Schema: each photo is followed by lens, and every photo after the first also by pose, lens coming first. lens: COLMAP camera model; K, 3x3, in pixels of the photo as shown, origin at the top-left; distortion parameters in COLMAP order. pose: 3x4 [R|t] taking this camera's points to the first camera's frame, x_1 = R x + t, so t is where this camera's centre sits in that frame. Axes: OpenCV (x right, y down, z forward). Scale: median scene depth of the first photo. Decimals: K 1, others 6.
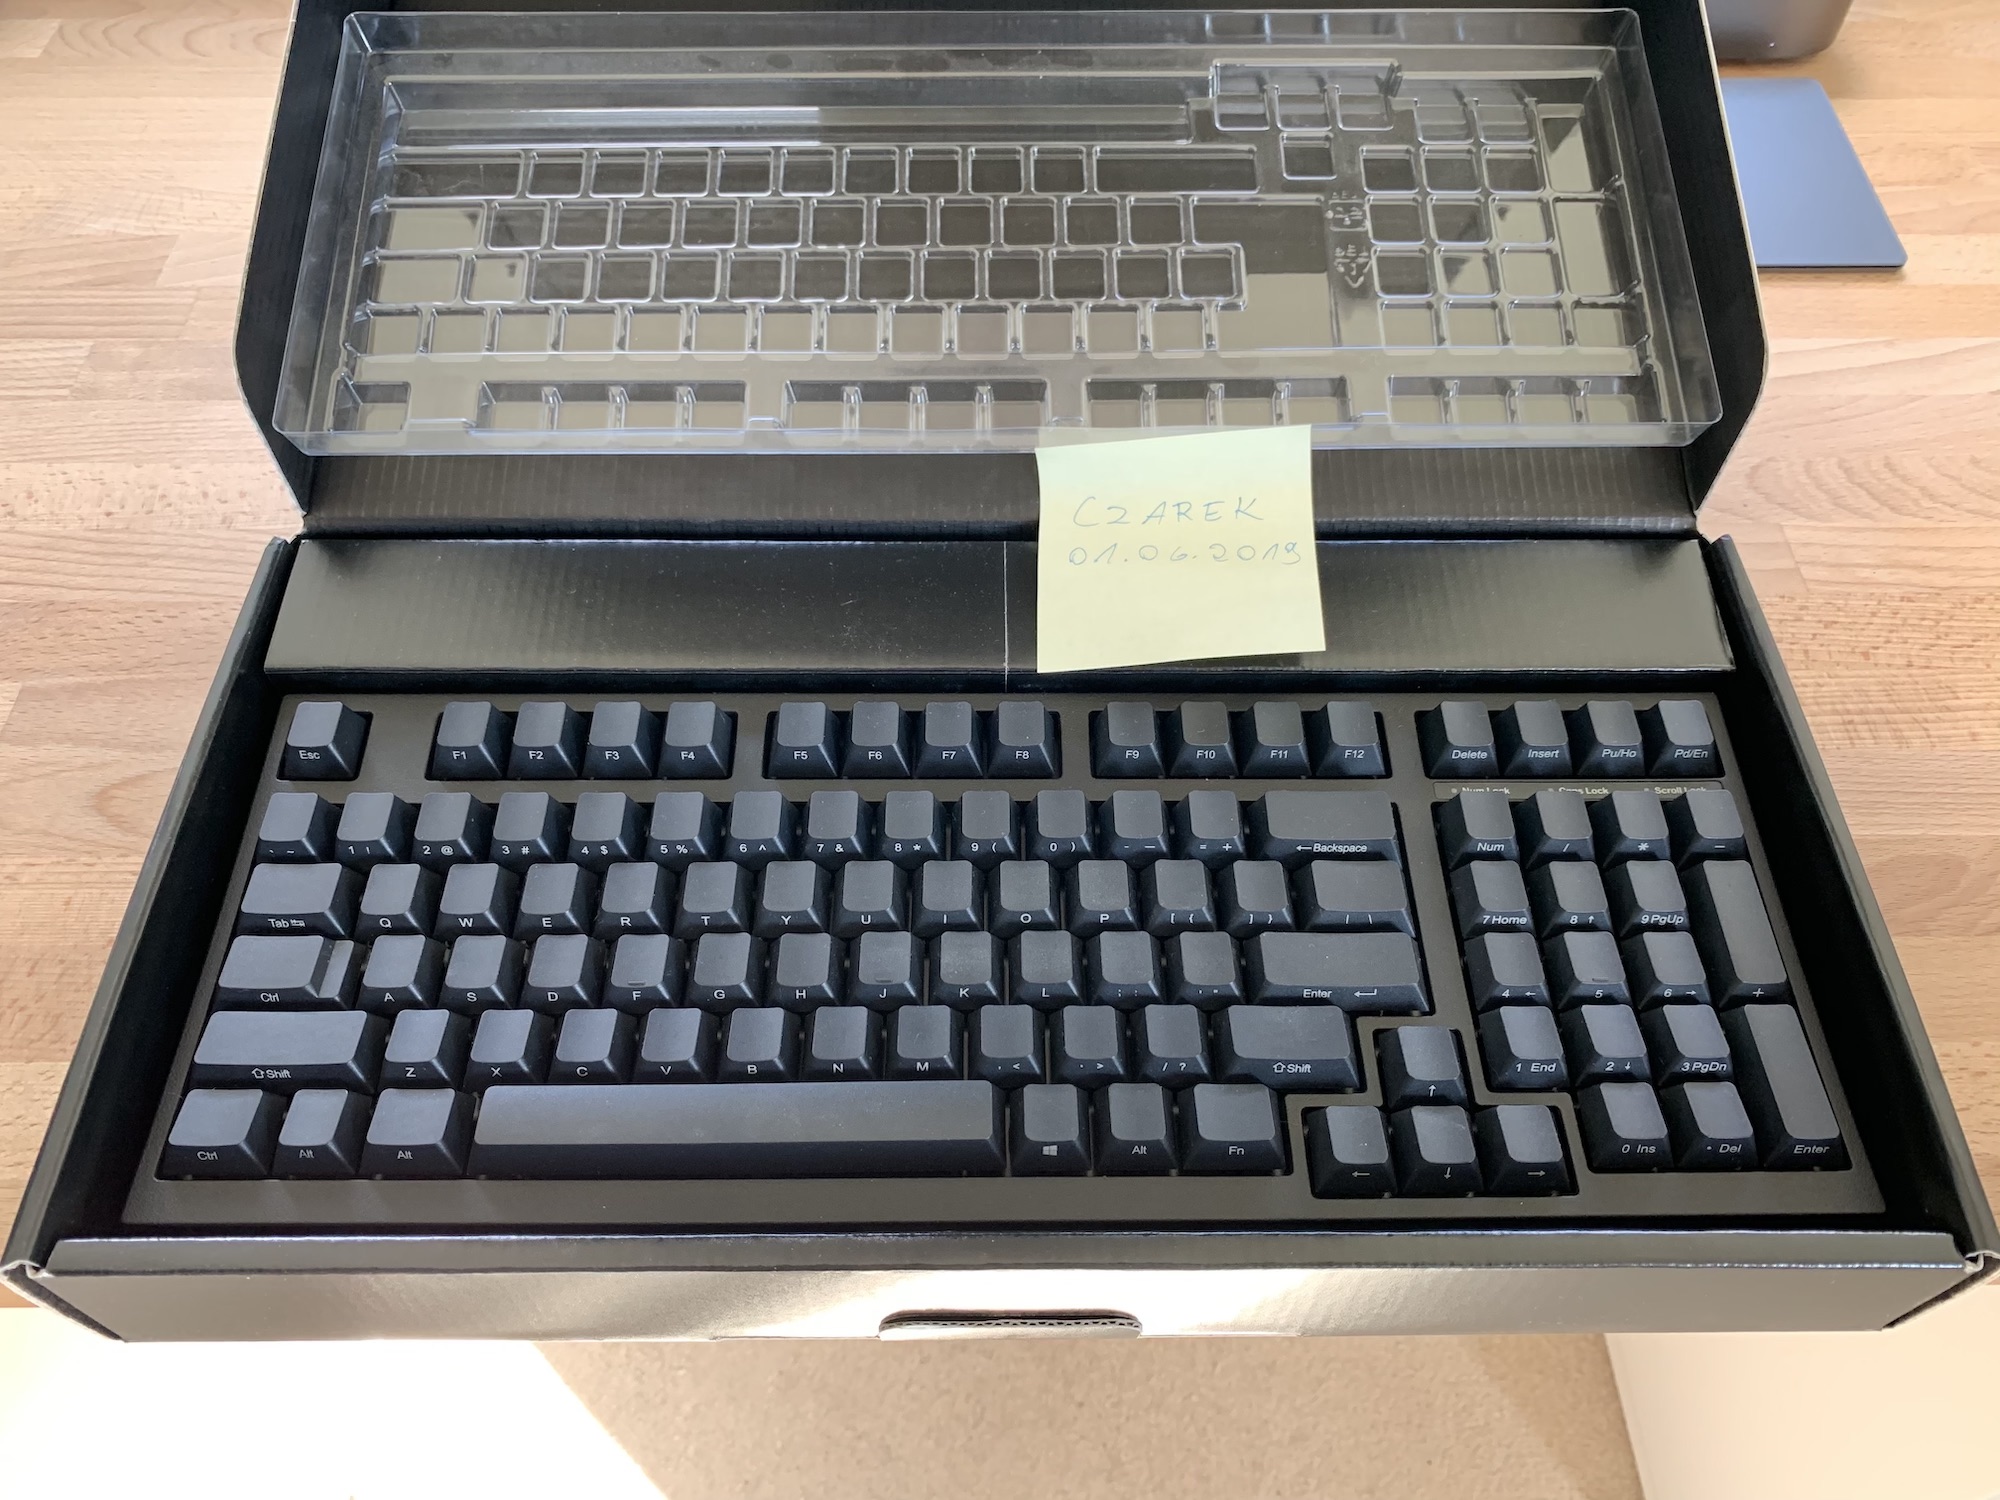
lens RADIAL K [[1553.2, 0, 993.7], [0, 1553.2, 754.6], [0, 0, 1]] dist [-0.013758, 0.010635]
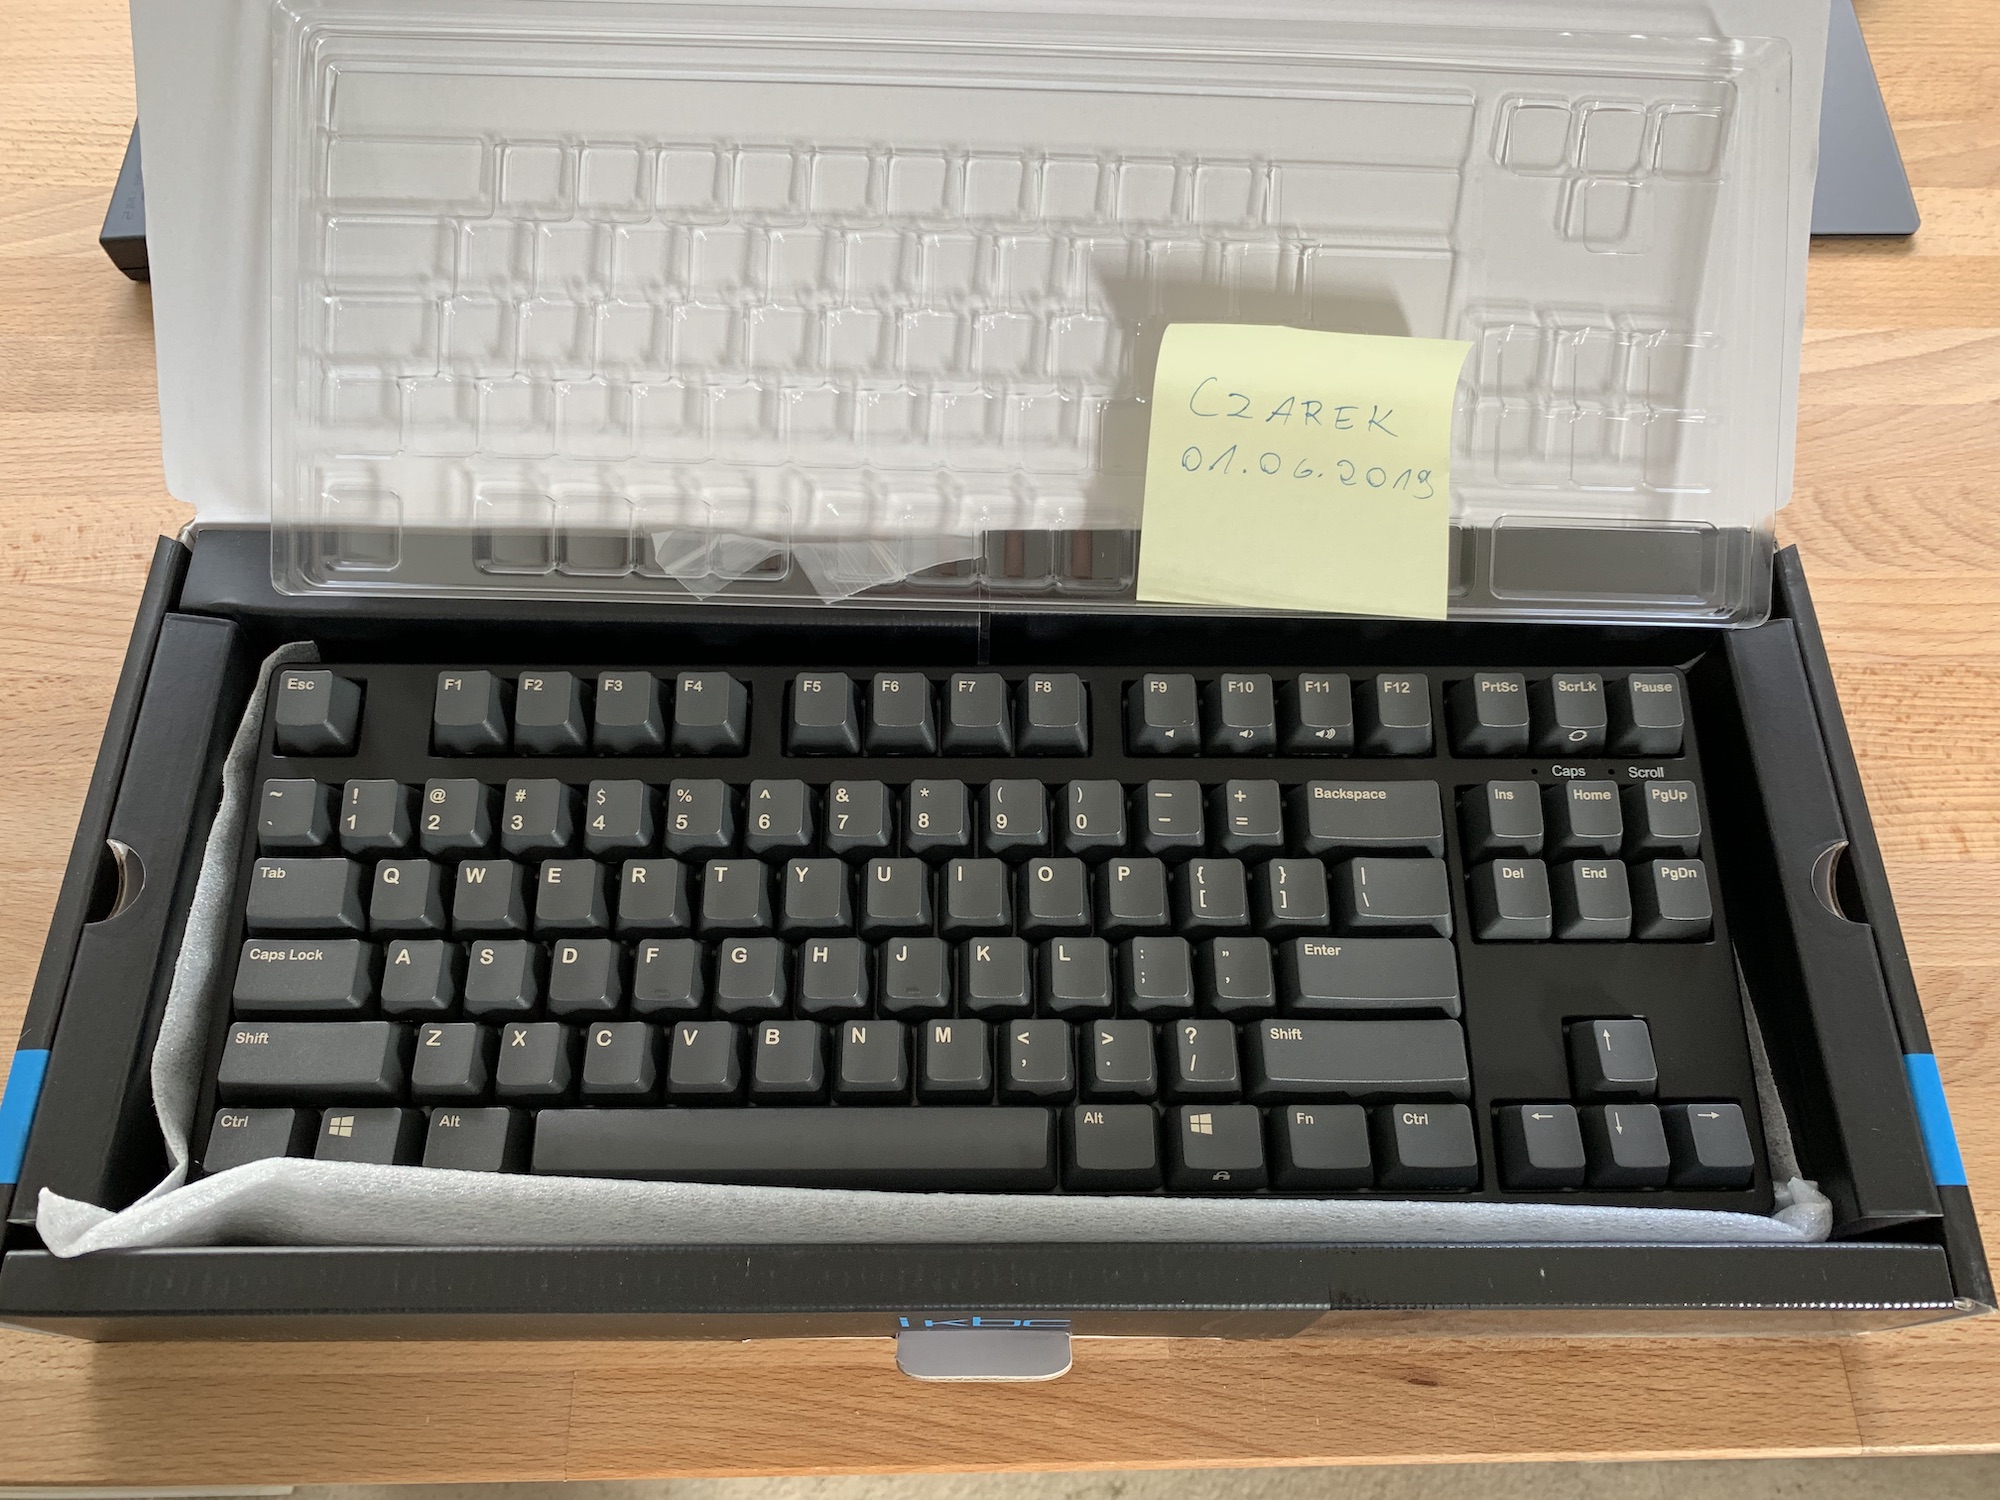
lens RADIAL K [[1553.2, 0, 996.7], [0, 1553.2, 747.2], [0, 0, 1]] dist [-0.013758, 0.010635]
pose [[0.999958, 0.000408, 0.009118, 0.061039], [-0.002050, 0.983516, 0.180809, -0.206495], [-0.008894, -0.180820, 0.983476, 0.089887]]
